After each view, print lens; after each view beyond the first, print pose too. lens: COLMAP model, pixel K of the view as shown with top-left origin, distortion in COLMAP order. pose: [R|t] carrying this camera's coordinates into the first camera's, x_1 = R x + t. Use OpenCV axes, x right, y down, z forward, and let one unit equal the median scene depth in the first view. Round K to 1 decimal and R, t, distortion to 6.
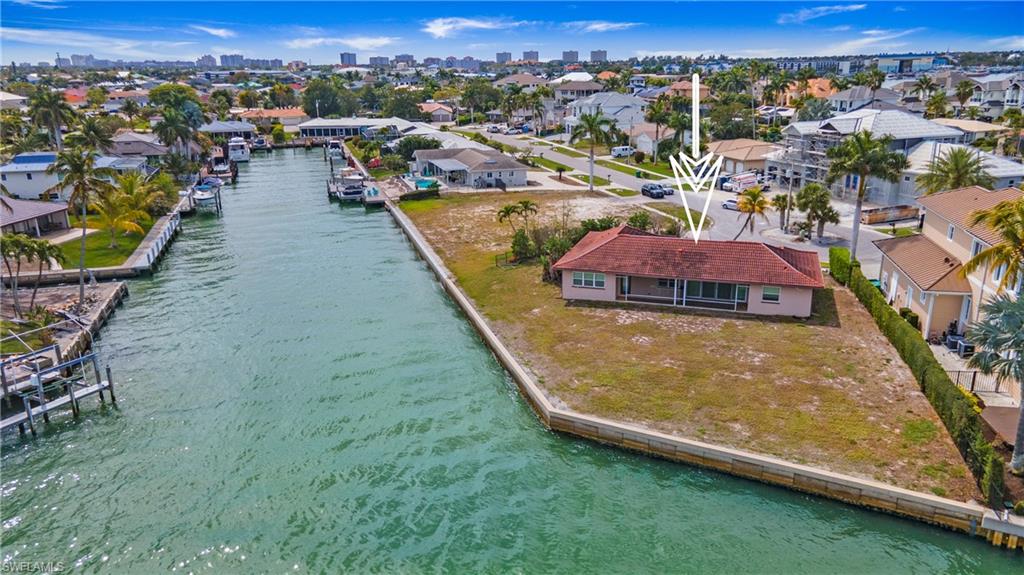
lens RADIAL K [[745.1, 0, 496.9], [0, 745.1, 285.6], [0, 0, 1]] dist [0.023701, -0.002816]
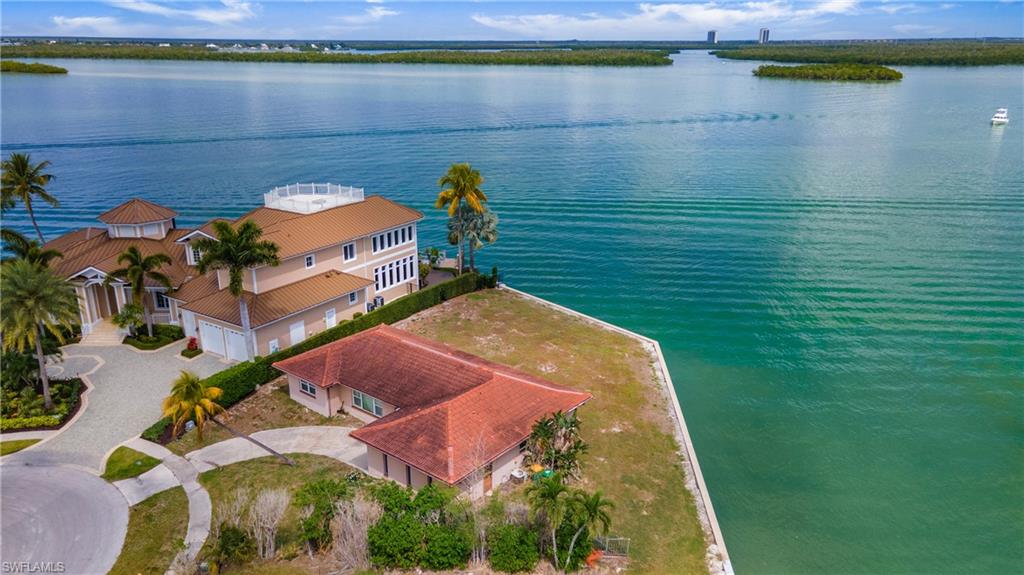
lens RADIAL K [[745.6, 0, 509.1], [0, 745.6, 286.8], [0, 0, 1]] dist [0.022058, 0.047582]
pose [[-0.942704, -0.086965, 0.322098, -0.093346], [0.112683, 0.825706, 0.552732, -0.595590], [-0.314026, 0.557357, -0.768596, 1.635133]]
